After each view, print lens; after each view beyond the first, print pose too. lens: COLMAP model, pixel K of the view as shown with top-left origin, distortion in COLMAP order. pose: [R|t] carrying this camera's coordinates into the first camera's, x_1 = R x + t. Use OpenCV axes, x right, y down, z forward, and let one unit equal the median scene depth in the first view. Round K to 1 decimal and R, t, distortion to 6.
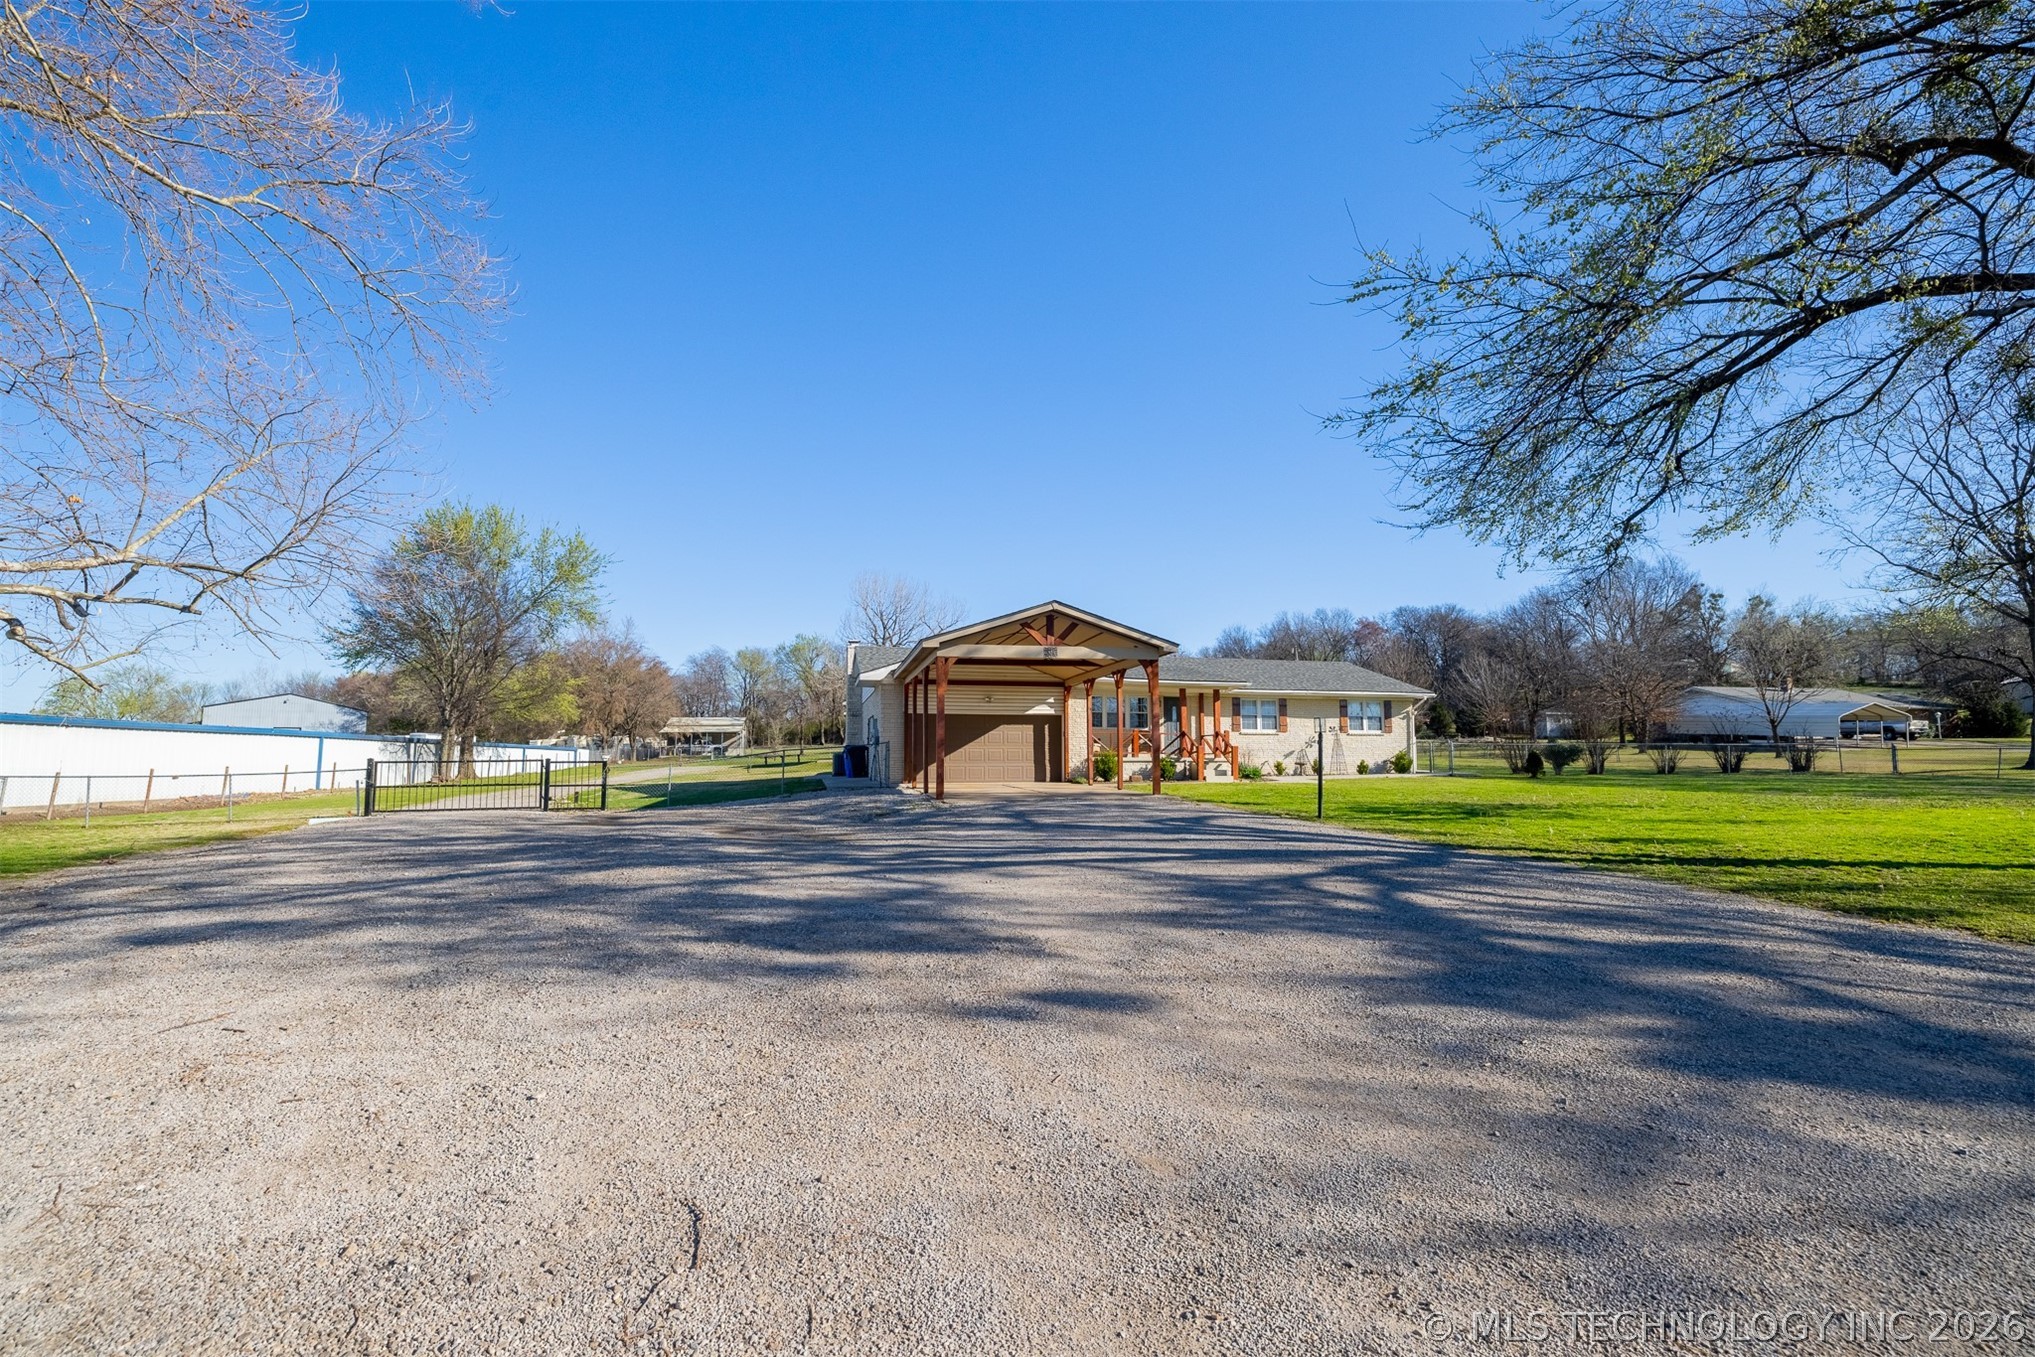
lens RADIAL K [[905.9, 0, 1017.5], [0, 905.9, 678.5], [0, 0, 1]] dist [0.013631, -0.000235]
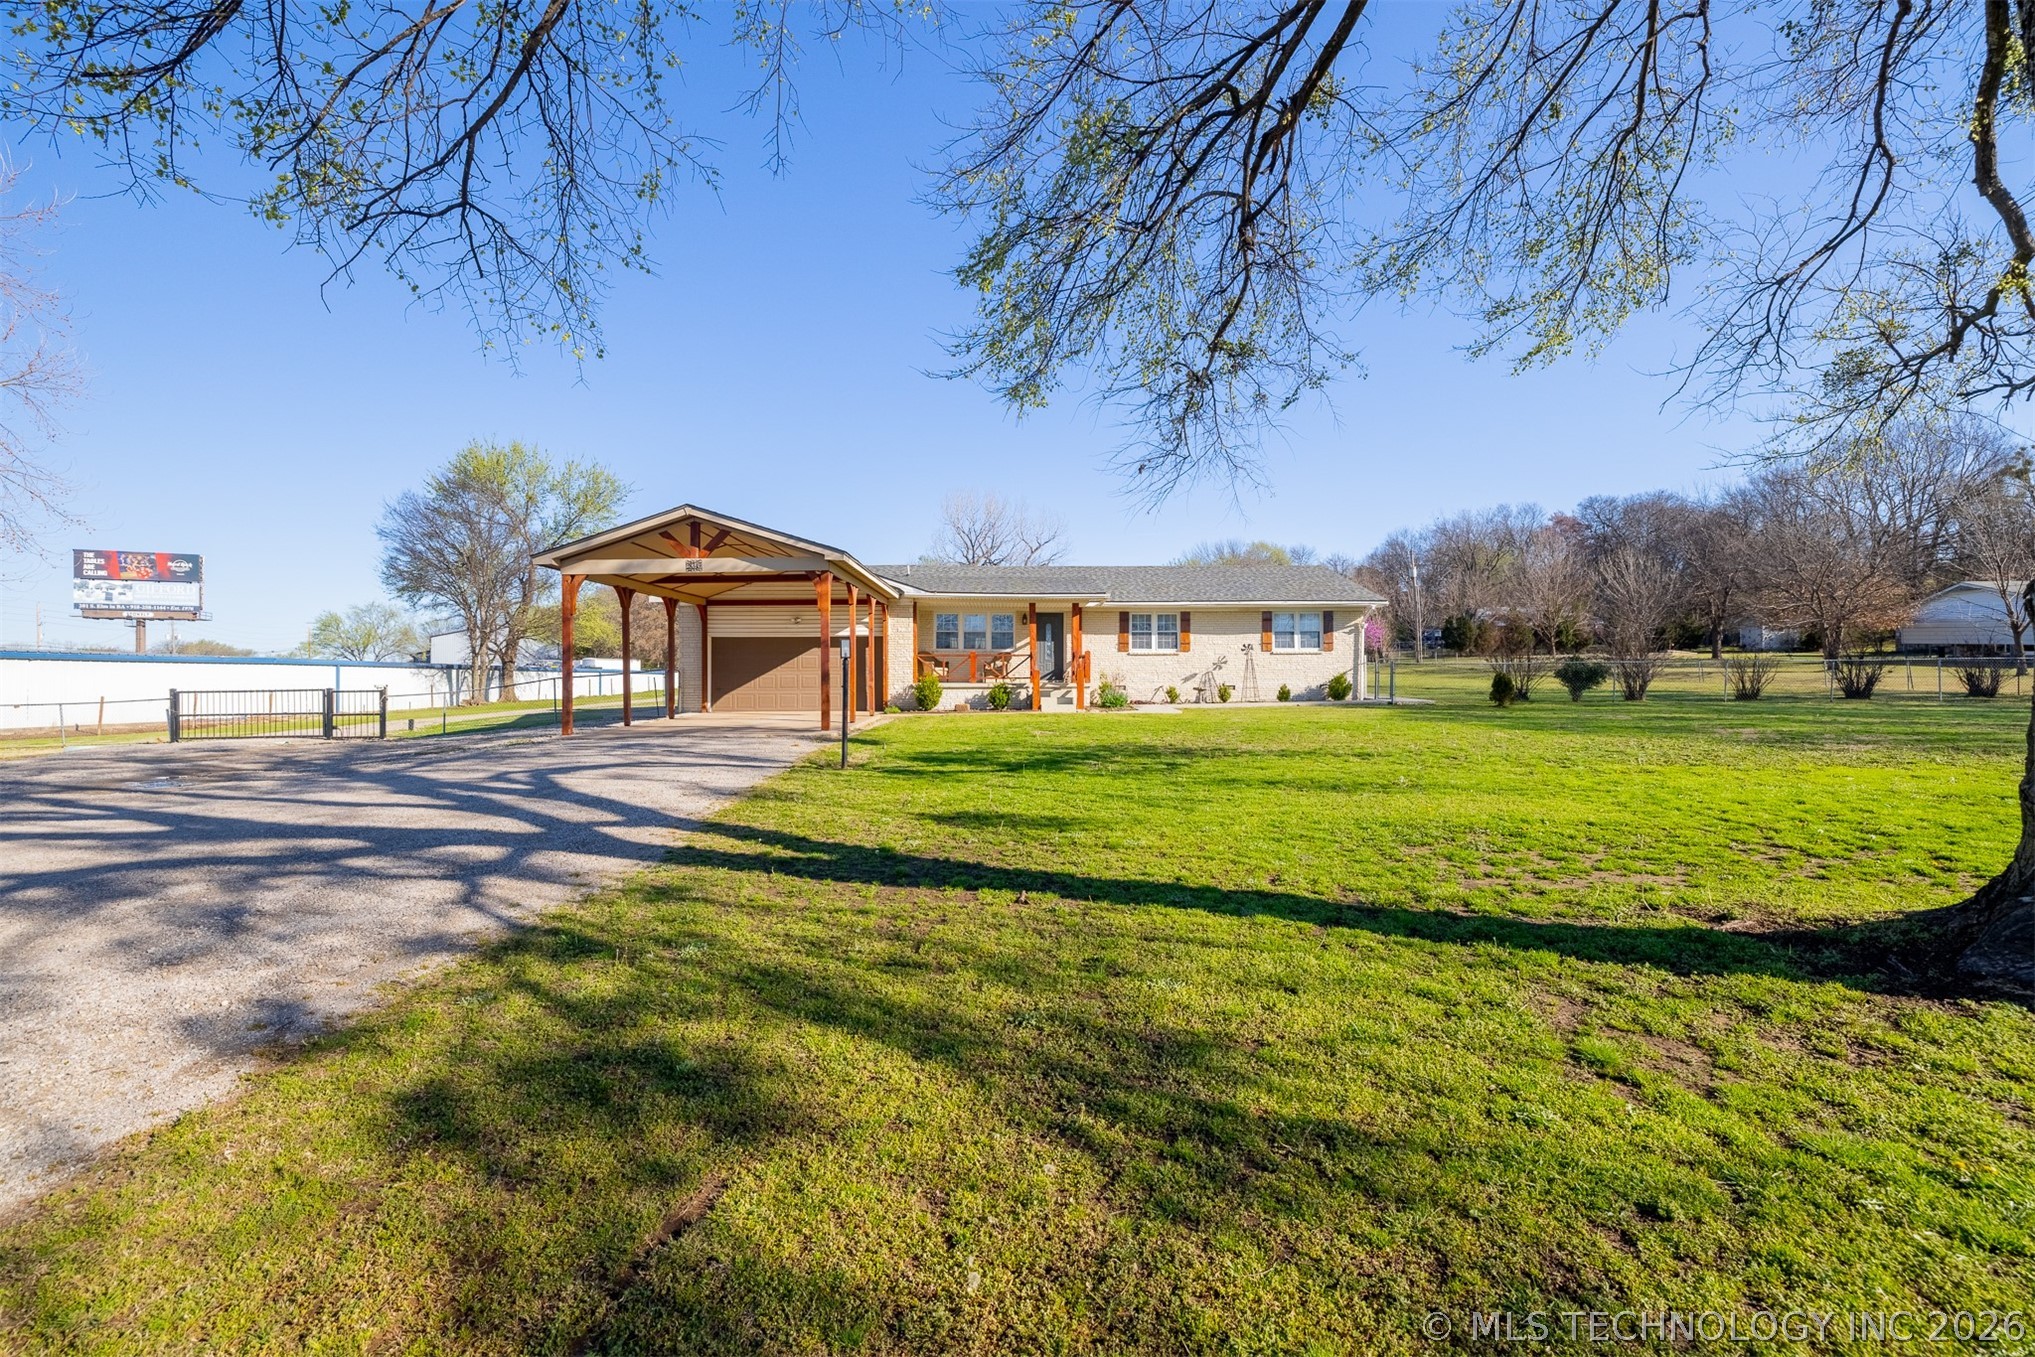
lens RADIAL K [[905.9, 0, 1017.5], [0, 905.9, 678.5], [0, 0, 1]] dist [0.013631, -0.000235]
pose [[0.970913, -0.004619, -0.239388, 0.337315], [0.025922, 0.995965, 0.085919, 0.007450], [0.238026, -0.089626, 0.967115, 0.145749]]
